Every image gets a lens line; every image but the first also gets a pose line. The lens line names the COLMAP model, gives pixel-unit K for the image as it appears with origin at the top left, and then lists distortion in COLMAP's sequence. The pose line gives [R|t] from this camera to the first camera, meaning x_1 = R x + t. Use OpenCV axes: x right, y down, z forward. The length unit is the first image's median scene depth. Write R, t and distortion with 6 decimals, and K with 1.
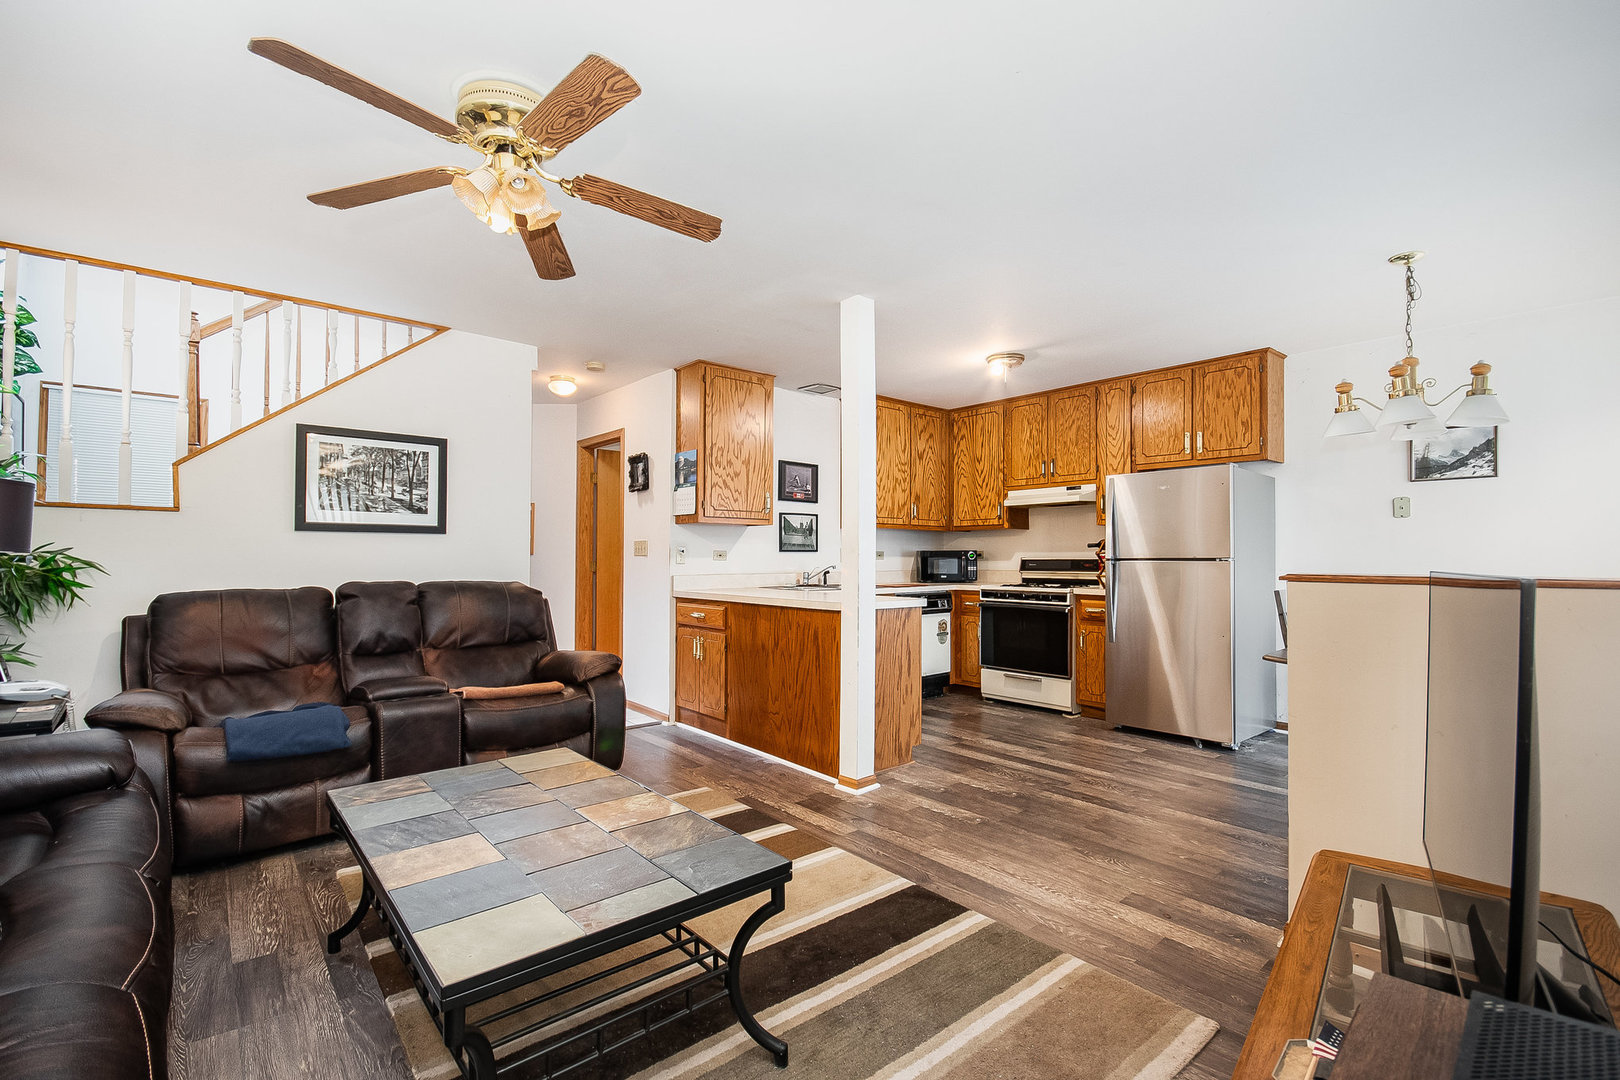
lens RADIAL K [[719.3, 0, 814.4], [0, 719.3, 548.0], [0, 0, 1]] dist [0.002329, -0.009265]
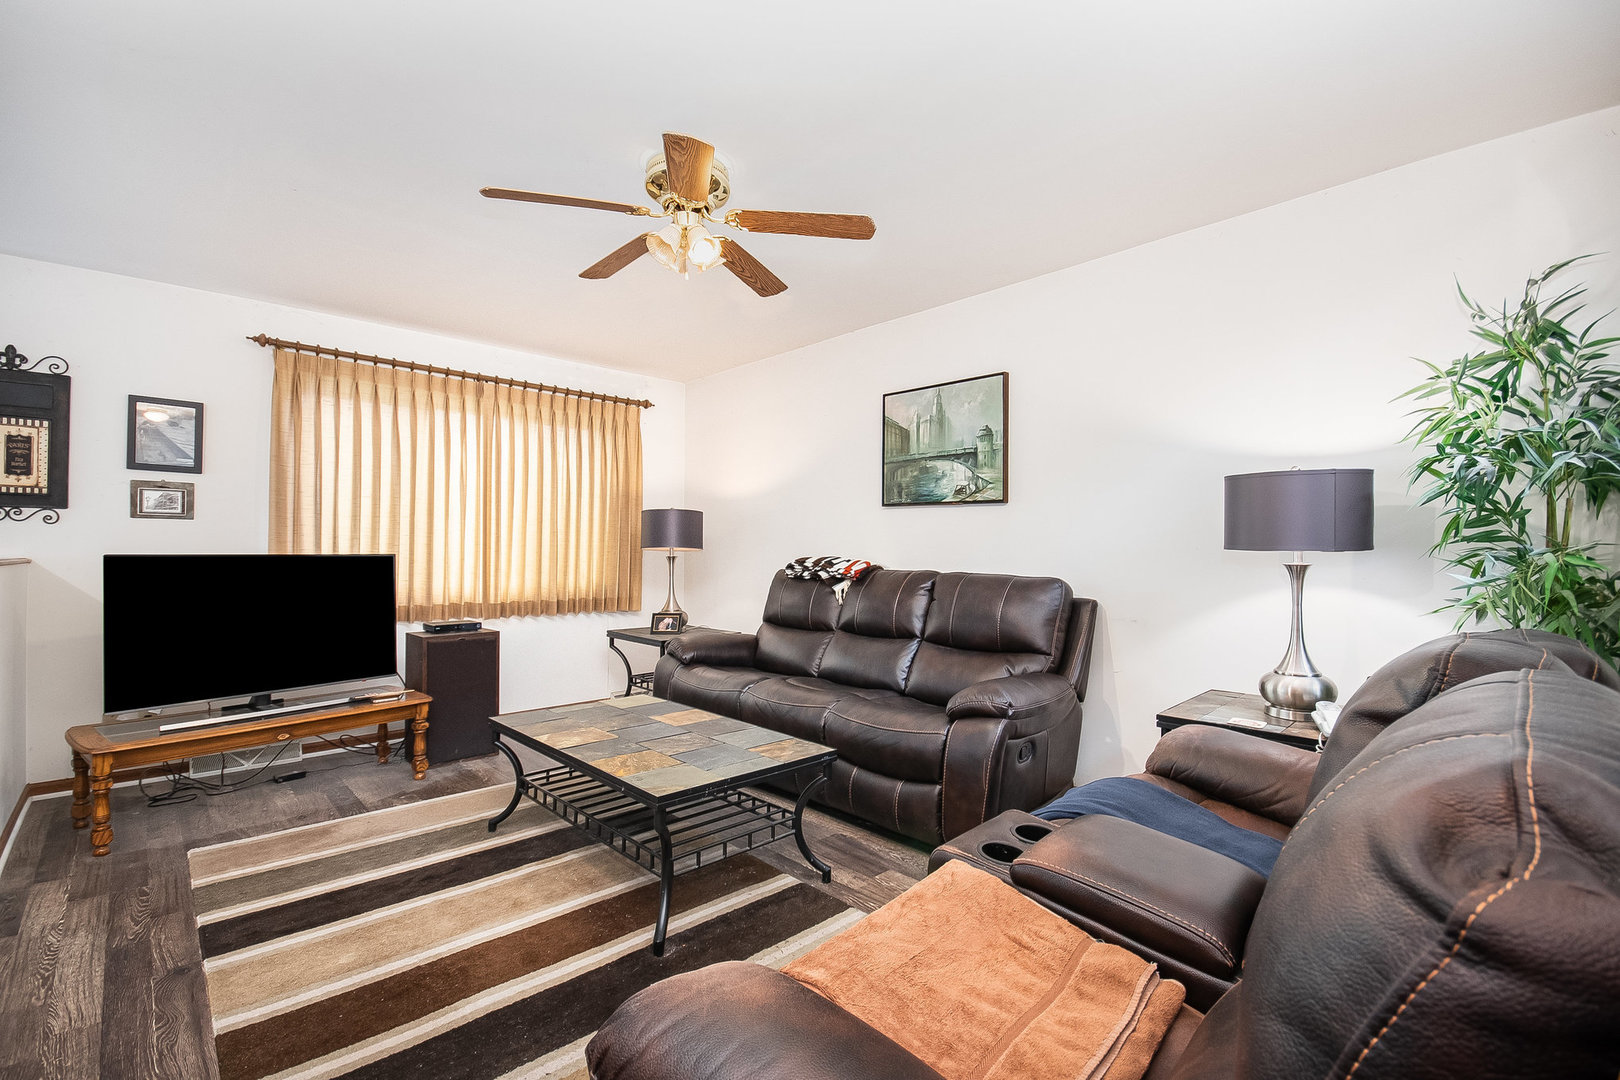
lens RADIAL K [[719.3, 0, 814.4], [0, 719.3, 548.0], [0, 0, 1]] dist [0.002329, -0.009265]
pose [[-0.998458, -0.006517, -0.055133, -0.229692], [-0.005307, 0.999743, -0.022061, 0.013227], [0.055262, -0.021734, -0.998235, 0.874543]]
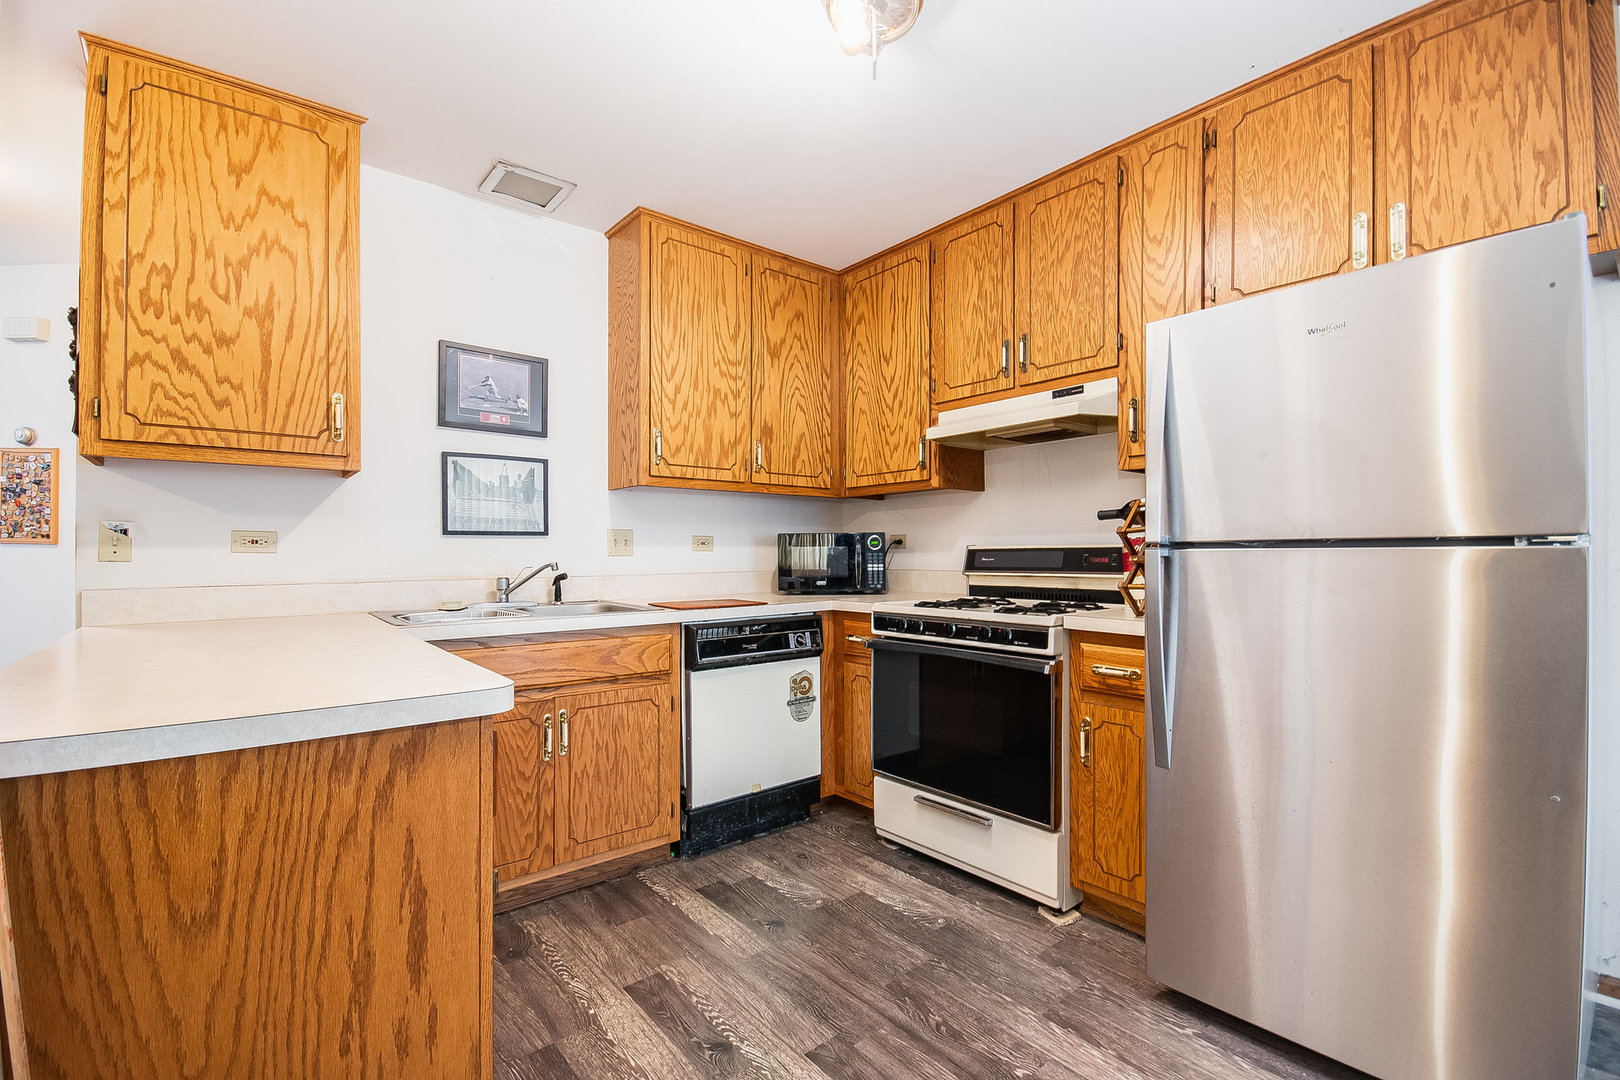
lens RADIAL K [[710.7, 0, 811.3], [0, 710.7, 555.3], [0, 0, 1]] dist [0.003141, -0.007005]
pose [[0.999753, -0.004835, -0.021694, 0.214302], [0.005159, 0.999875, 0.014933, 0.013657], [0.021619, -0.015042, 0.999653, 0.563449]]
